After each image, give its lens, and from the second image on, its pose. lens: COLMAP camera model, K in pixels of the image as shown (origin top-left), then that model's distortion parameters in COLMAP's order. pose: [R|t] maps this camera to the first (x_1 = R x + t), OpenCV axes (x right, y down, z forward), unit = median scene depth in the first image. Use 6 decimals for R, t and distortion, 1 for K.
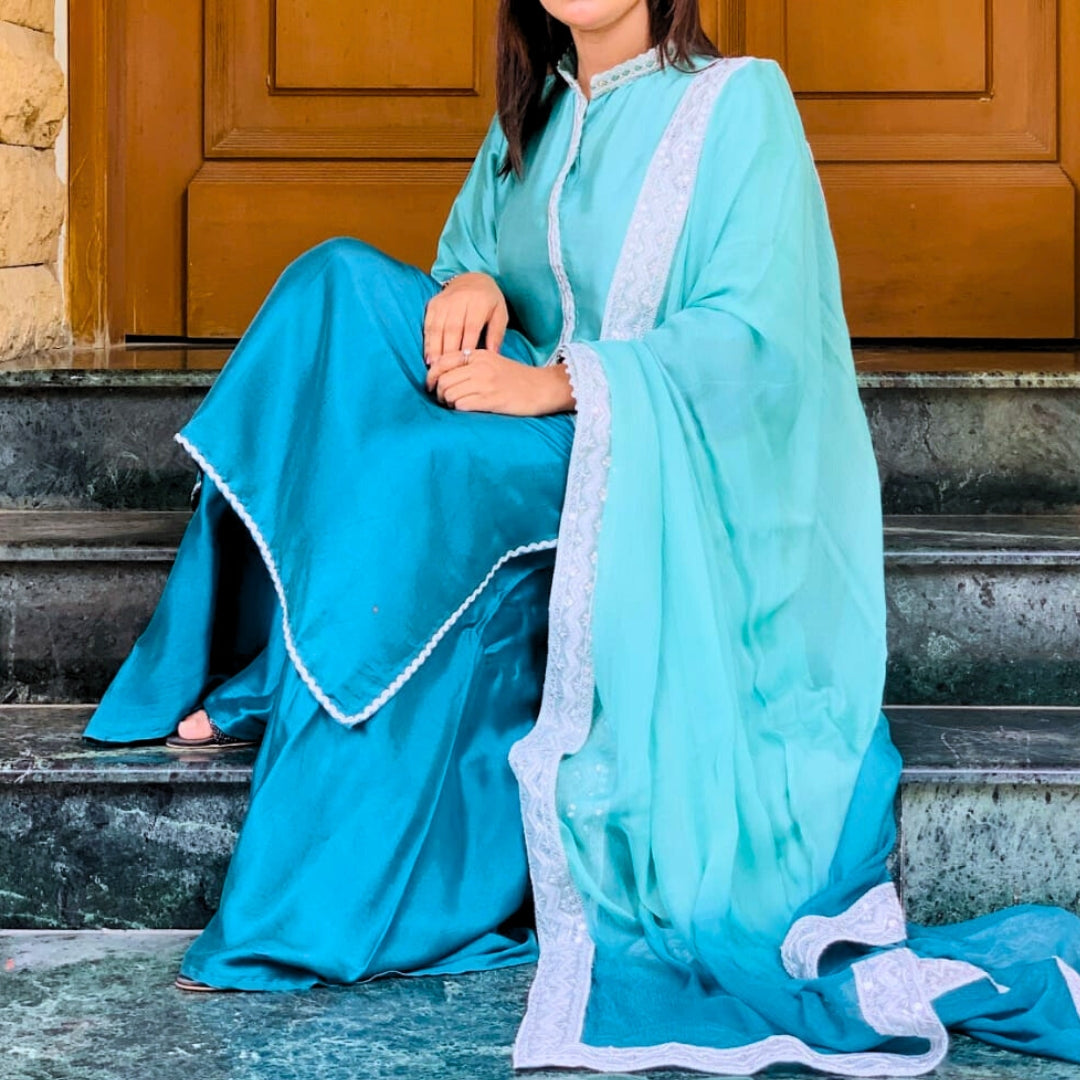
lens RADIAL K [[2925.1, 0, 663.8], [0, 2925.1, 215.4], [0, 0, 1]] dist [0.046510, 0.454288]
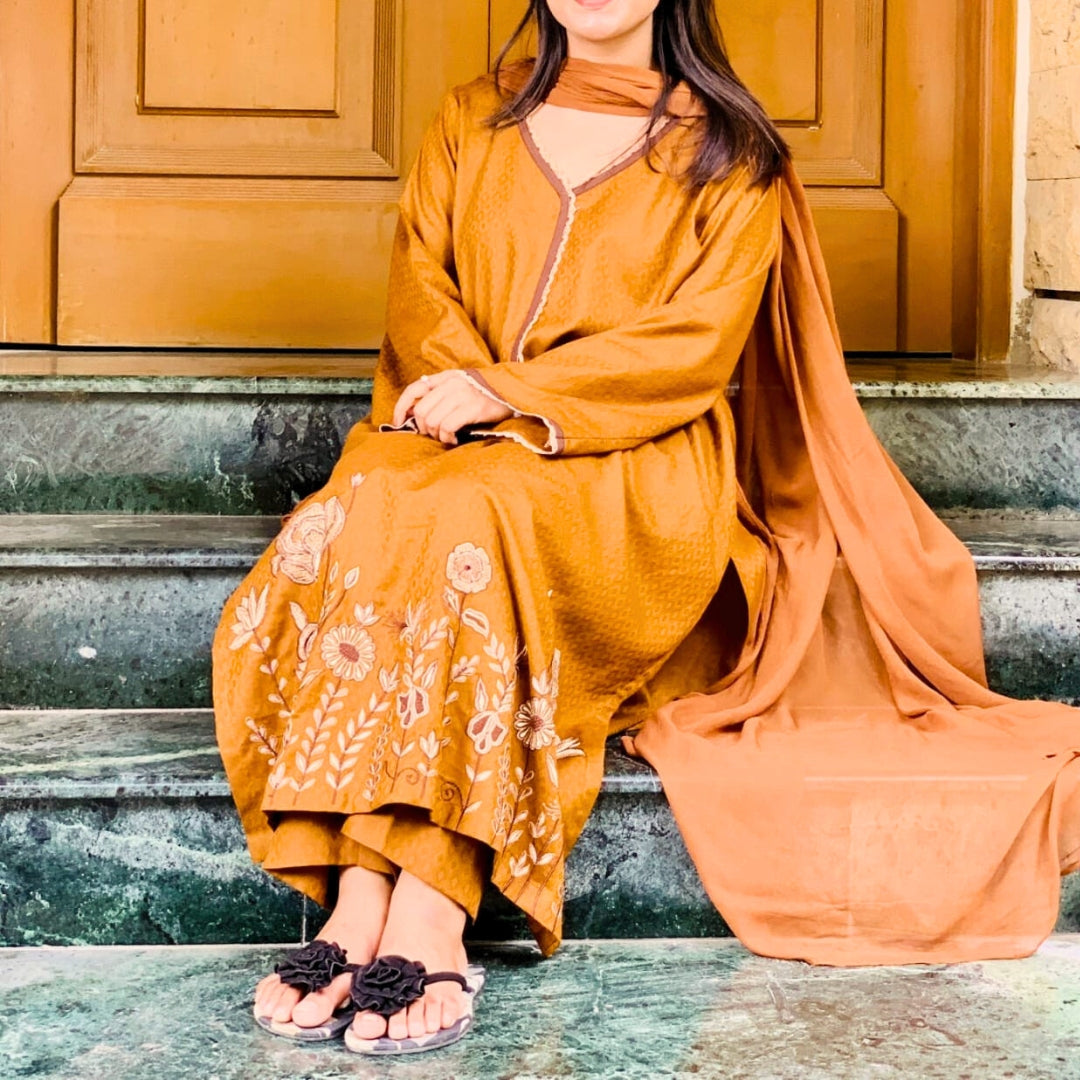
lens RADIAL K [[2388.1, 0, 518.1], [0, 2388.1, 292.8], [0, 0, 1]] dist [0.093306, -0.072691]
pose [[0.995941, 0.008501, 0.089606, -0.097241], [-0.009865, 0.999842, 0.014783, 0.011203], [-0.089466, -0.015607, 0.995868, 0.176682]]
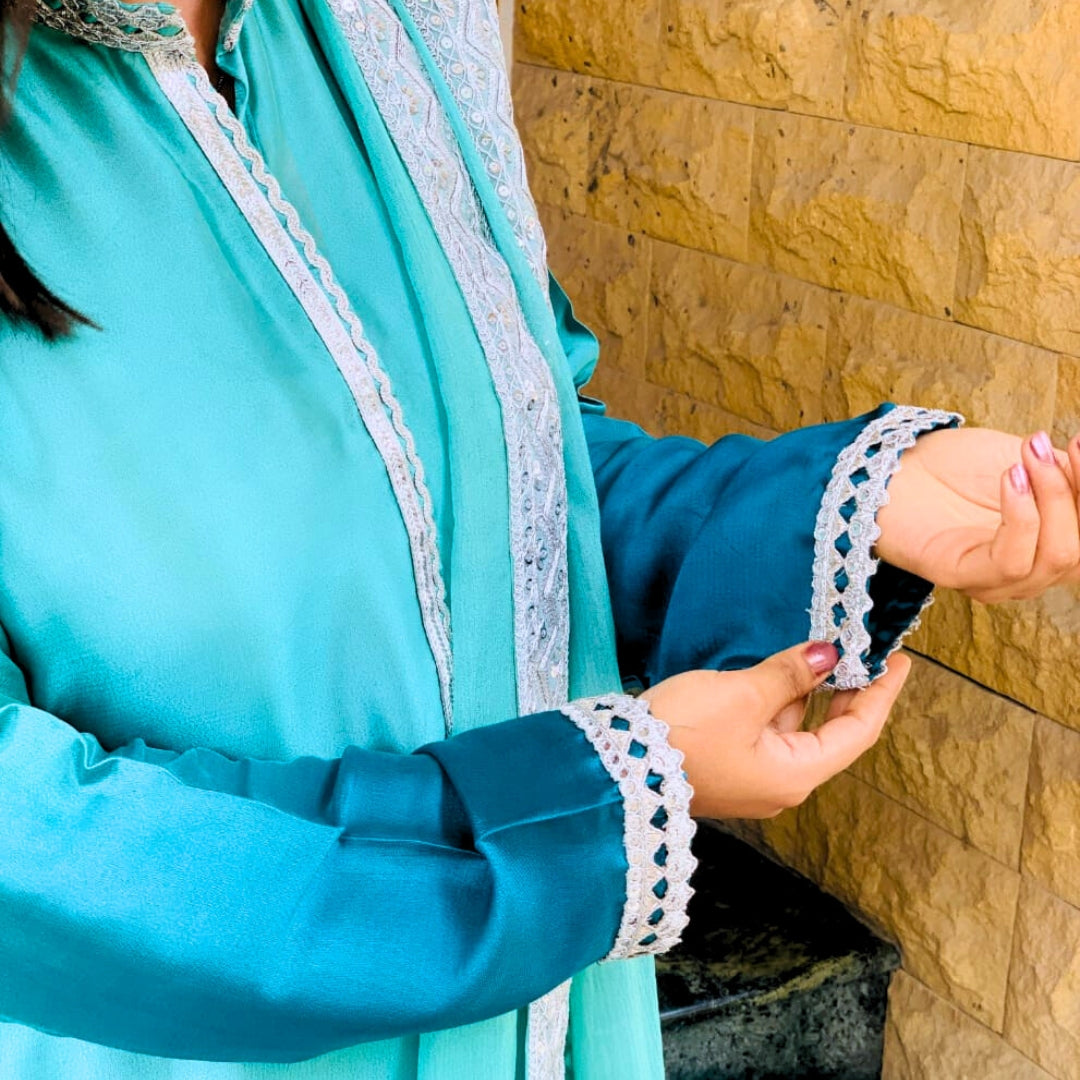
lens RADIAL K [[2200.3, 0, 540.7], [0, 2200.3, 504.1], [0, 0, 1]] dist [0.031982, 0.035319]
pose [[0.863147, -0.116682, 0.491287, -0.167416], [-0.025956, 0.961397, 0.273937, -0.186561], [-0.504285, -0.249200, 0.826798, 0.544939]]
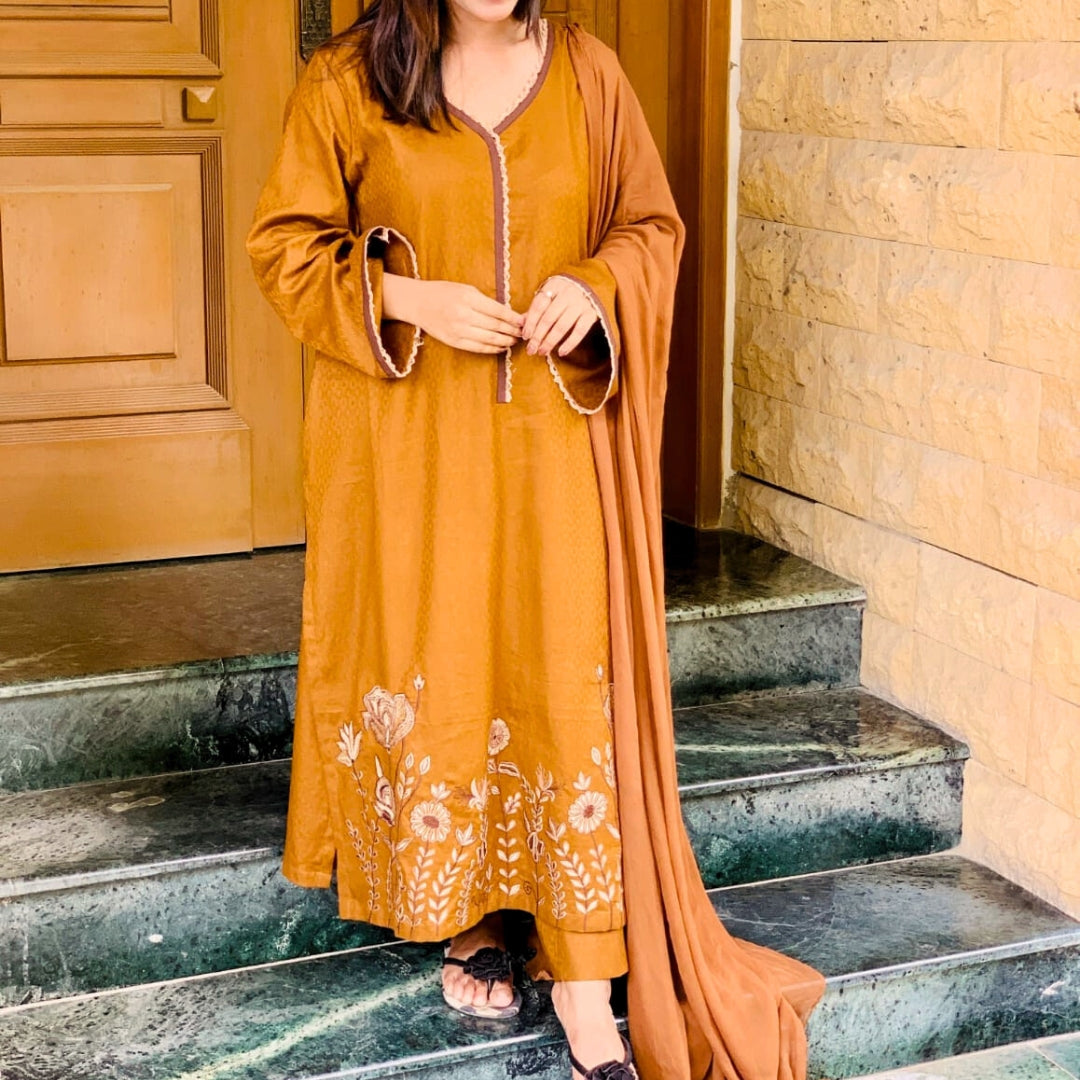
lens RADIAL K [[2160.4, 0, 536.6], [0, 2160.4, 468.6], [0, 0, 1]] dist [0.178781, -0.623172]
pose [[0.917467, -0.075573, 0.390568, -0.362954], [-0.001485, 0.981132, 0.193333, -0.219016], [-0.397809, -0.177957, 0.900044, 0.159395]]
